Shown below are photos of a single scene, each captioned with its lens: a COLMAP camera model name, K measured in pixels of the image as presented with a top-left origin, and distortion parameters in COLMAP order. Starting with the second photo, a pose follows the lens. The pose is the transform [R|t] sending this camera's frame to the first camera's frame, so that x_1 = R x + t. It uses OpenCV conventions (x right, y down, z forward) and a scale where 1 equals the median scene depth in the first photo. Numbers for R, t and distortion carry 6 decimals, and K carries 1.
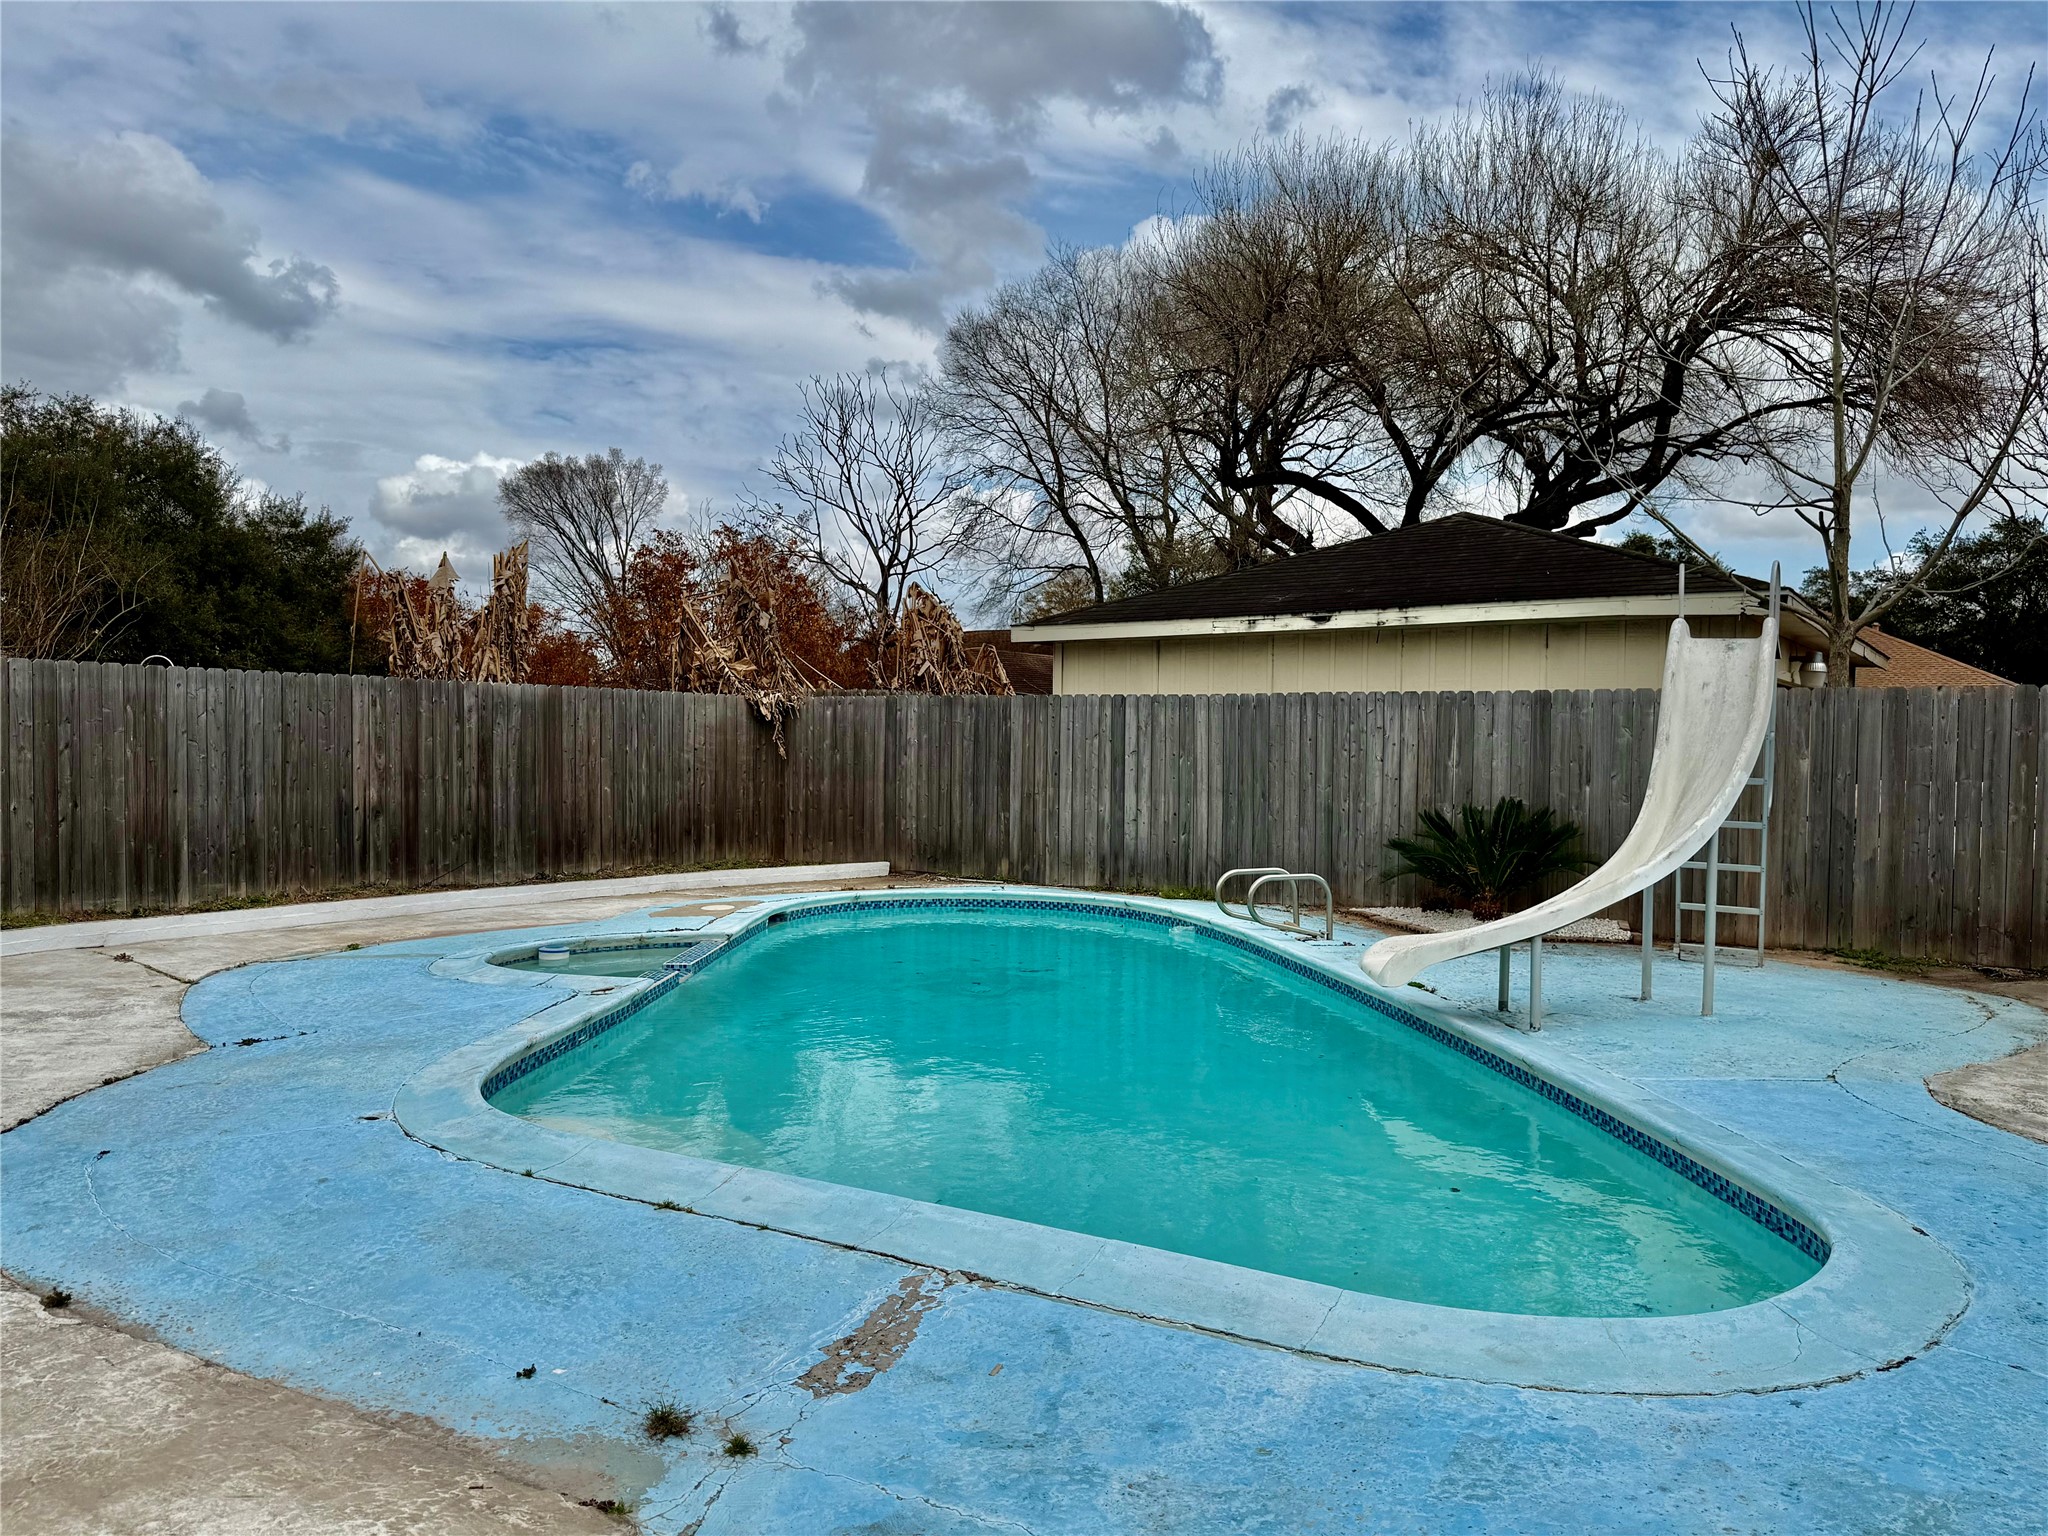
lens RADIAL K [[1435.9, 0, 1035.7], [0, 1435.9, 754.3], [0, 0, 1]] dist [0.063724, -0.083987]
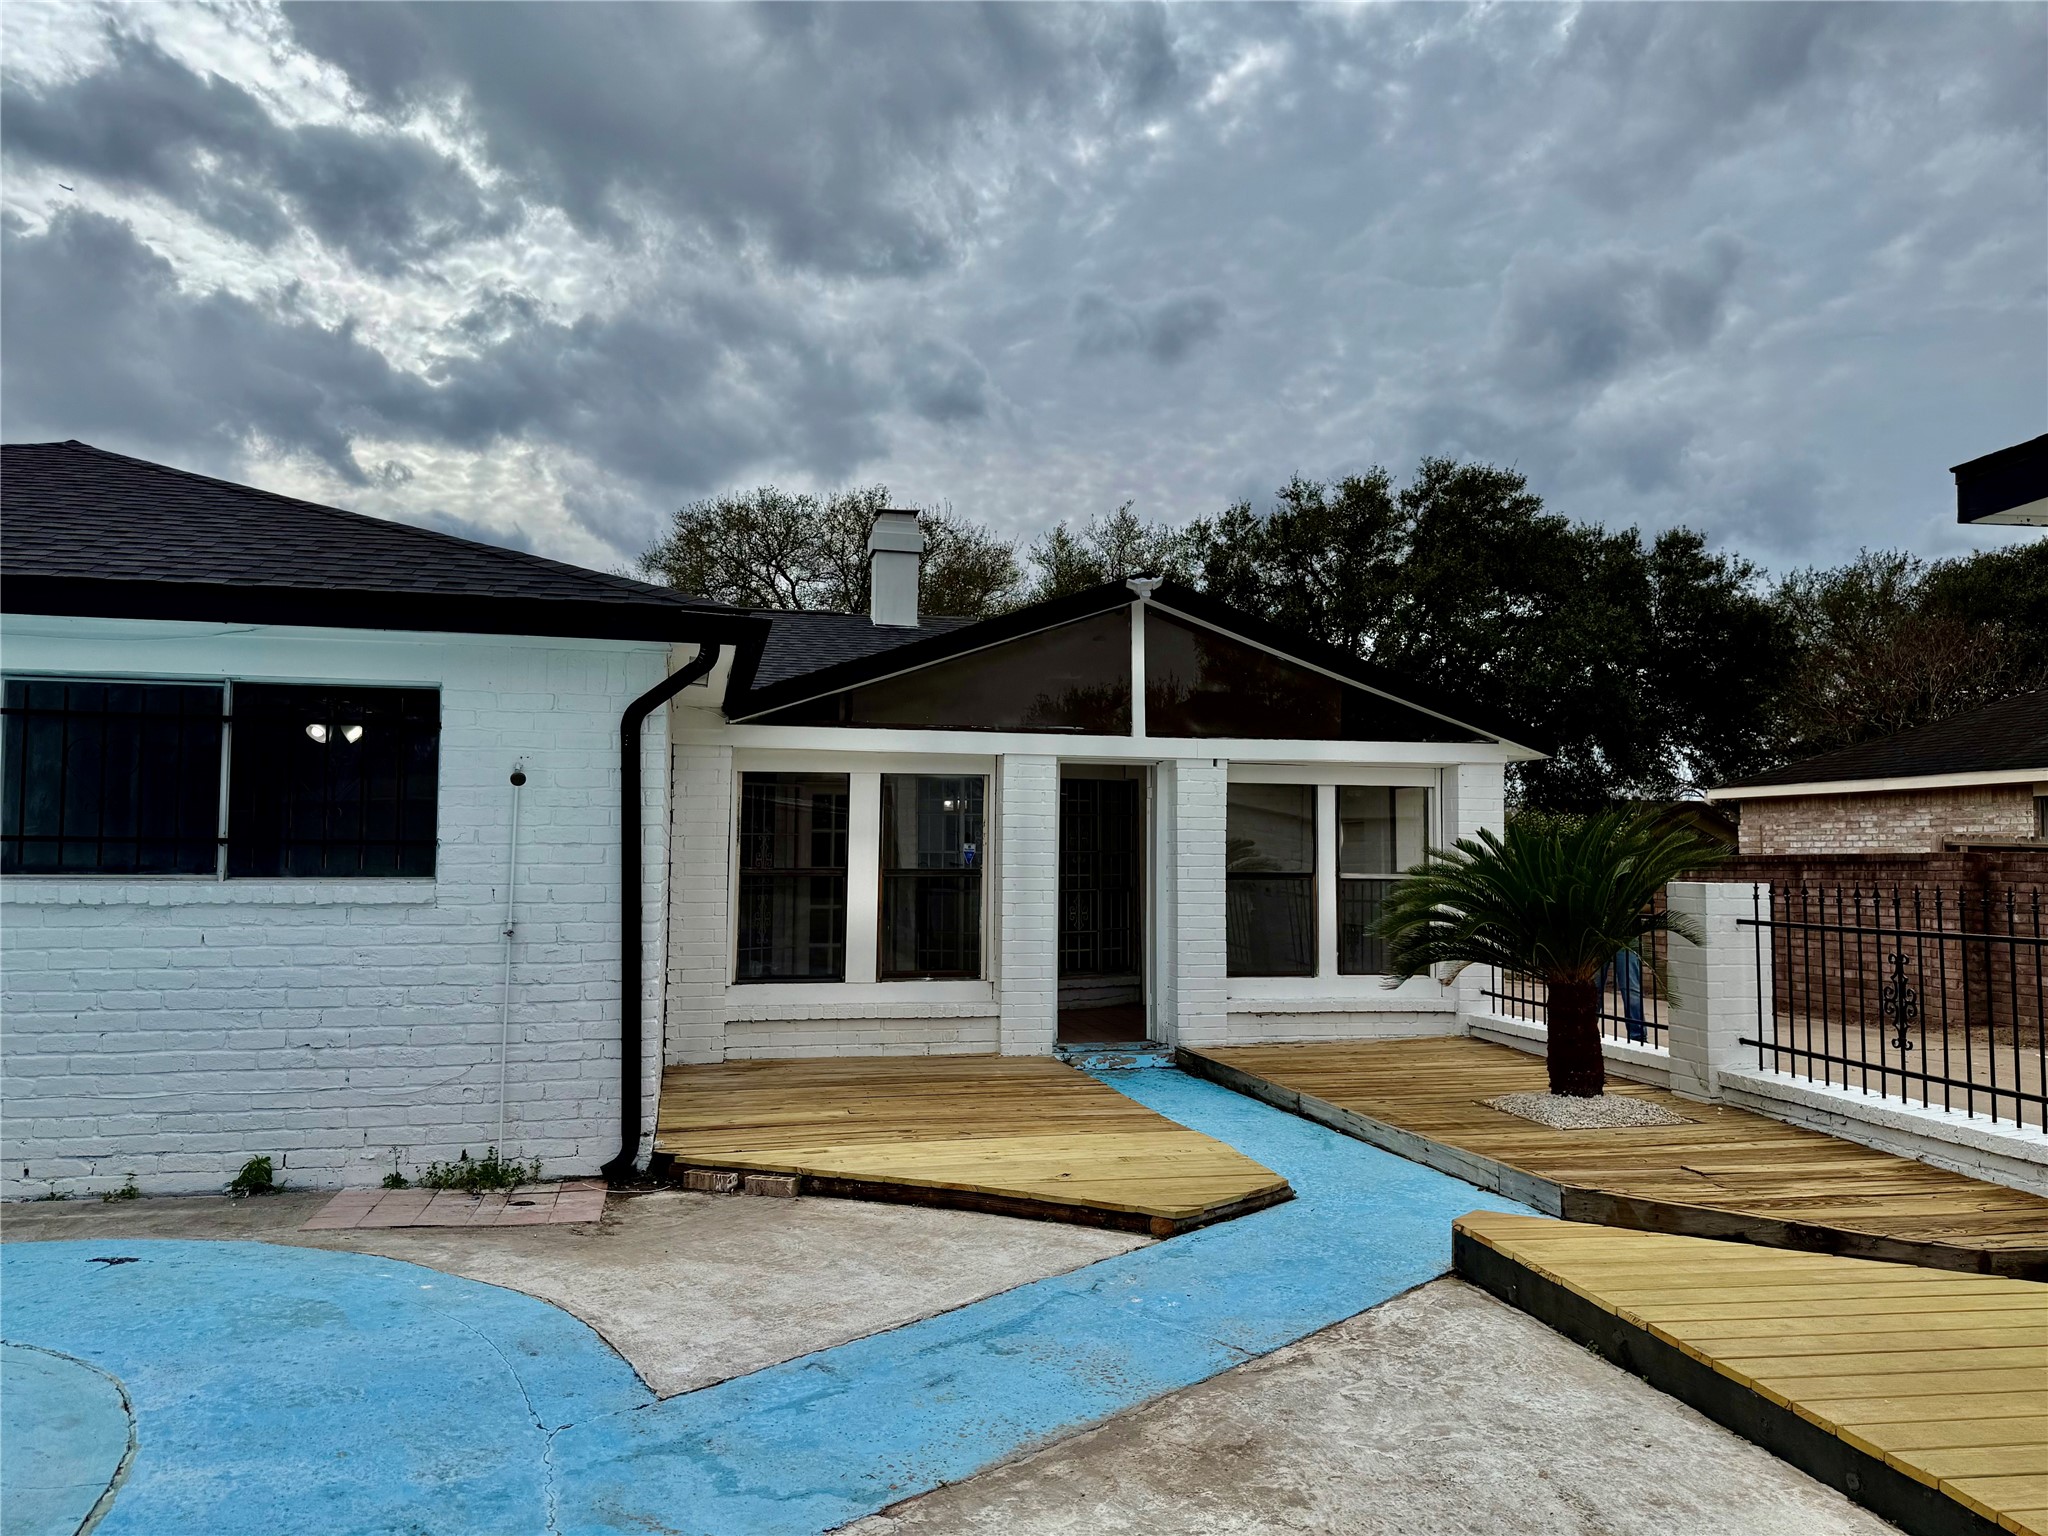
lens RADIAL K [[1435.9, 0, 1019.6], [0, 1435.9, 784.3], [0, 0, 1]] dist [0.063724, -0.083987]
pose [[-0.724225, 0.015236, 0.689396, -0.233900], [-0.008831, 0.999469, -0.031365, -0.008200], [-0.689508, -0.028803, -0.723706, 0.324832]]
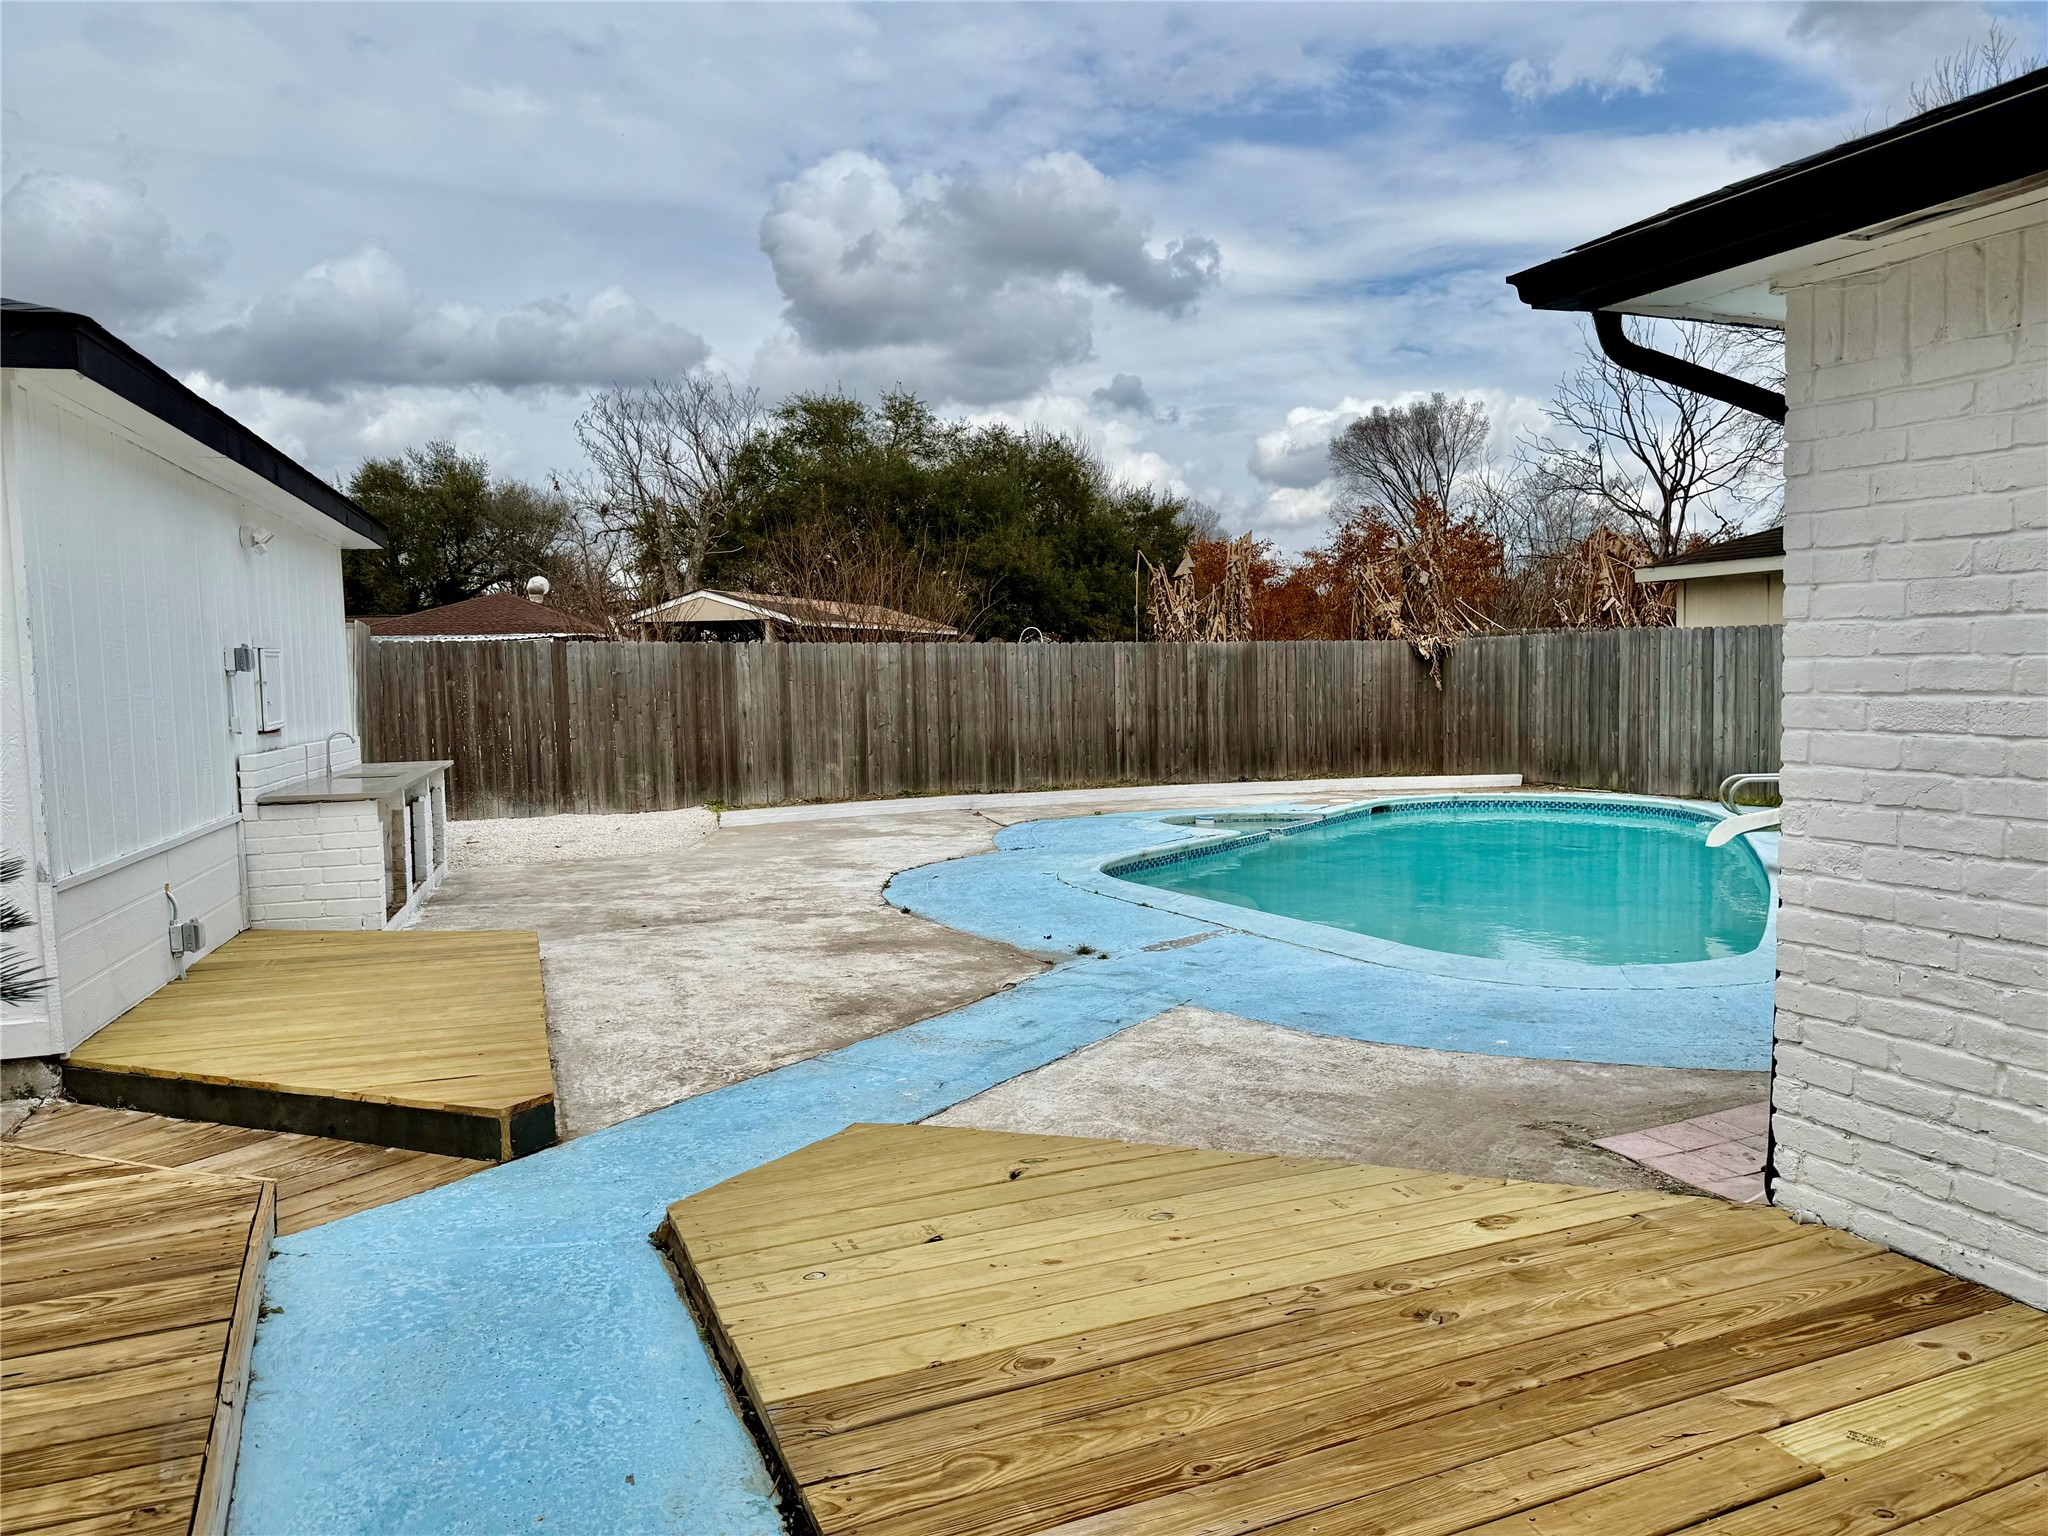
lens RADIAL K [[1435.9, 0, 1040.3], [0, 1435.9, 787.2], [0, 0, 1]] dist [0.063724, -0.083987]
pose [[0.841032, 0.013646, -0.540814, 0.233514], [0.023078, 0.997867, 0.061067, 0.002749], [0.540493, -0.063841, 0.838923, -0.257585]]
